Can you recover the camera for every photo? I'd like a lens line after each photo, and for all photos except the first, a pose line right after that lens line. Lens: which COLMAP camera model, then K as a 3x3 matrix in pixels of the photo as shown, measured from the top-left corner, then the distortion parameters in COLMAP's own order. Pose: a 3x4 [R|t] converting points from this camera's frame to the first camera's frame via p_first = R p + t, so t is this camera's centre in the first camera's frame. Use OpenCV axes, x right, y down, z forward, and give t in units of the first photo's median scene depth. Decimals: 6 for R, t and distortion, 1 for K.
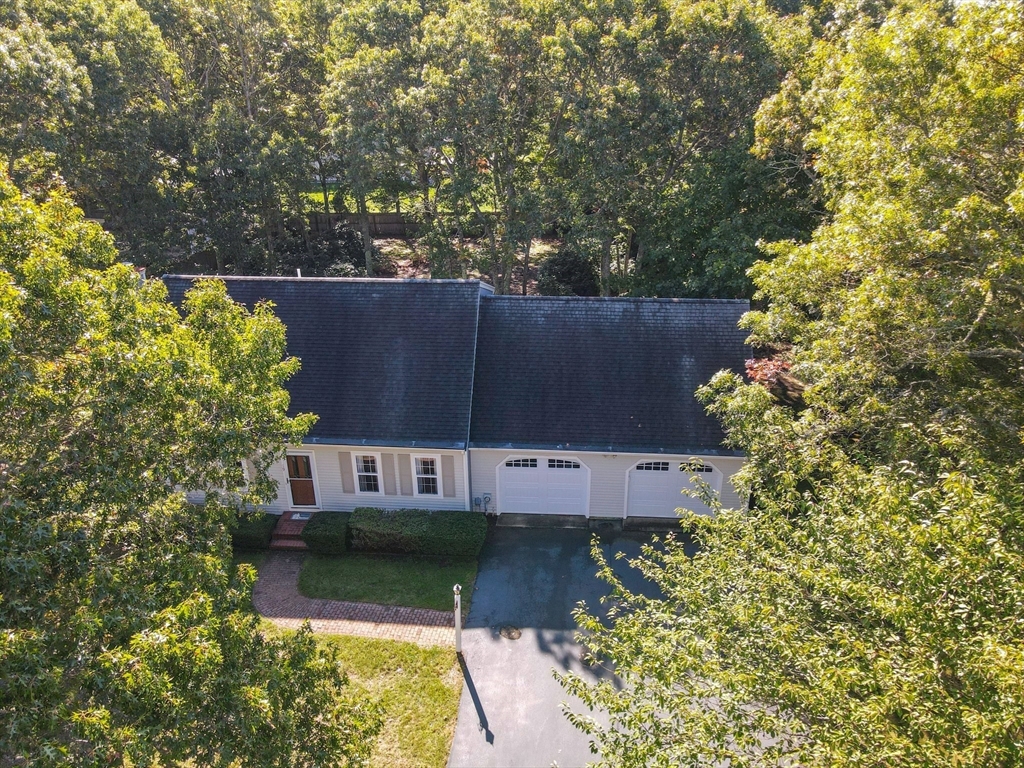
lens RADIAL K [[894.4, 0, 526.4], [0, 894.4, 385.1], [0, 0, 1]] dist [-0.047659, 0.152659]
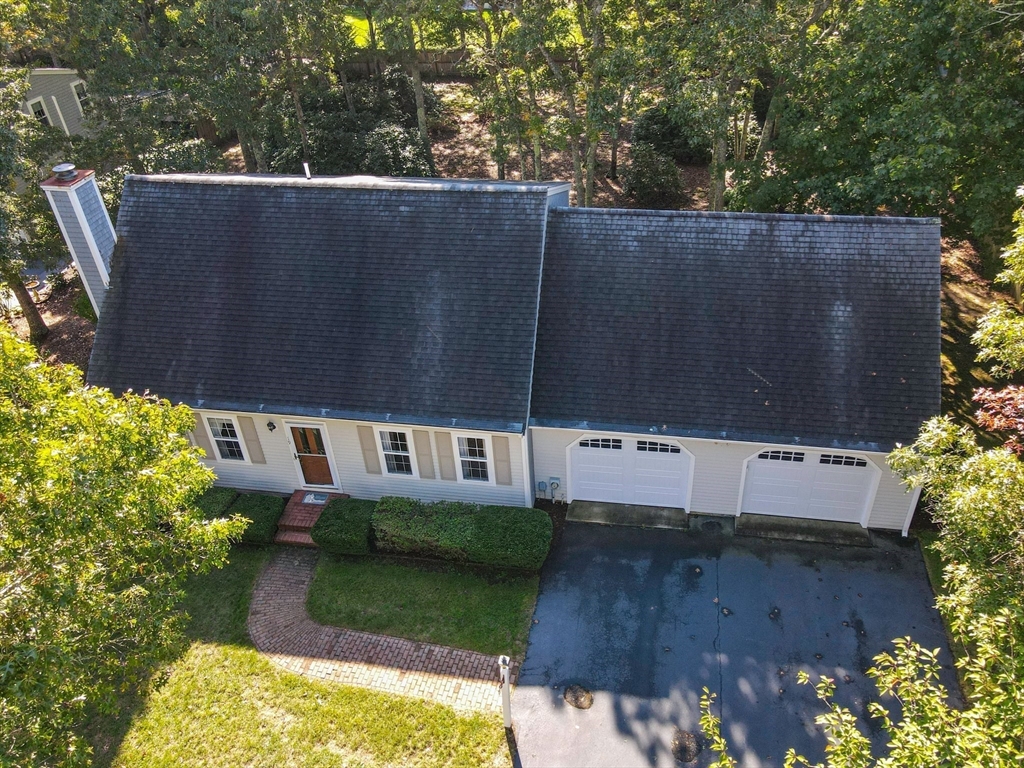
lens RADIAL K [[894.4, 0, 526.4], [0, 894.4, 385.1], [0, 0, 1]] dist [-0.047659, 0.152659]
pose [[0.994935, 0.024553, -0.097474, 0.004315], [-0.004476, 0.979569, 0.201059, -0.109586], [0.100419, -0.199605, 0.974717, 0.282977]]
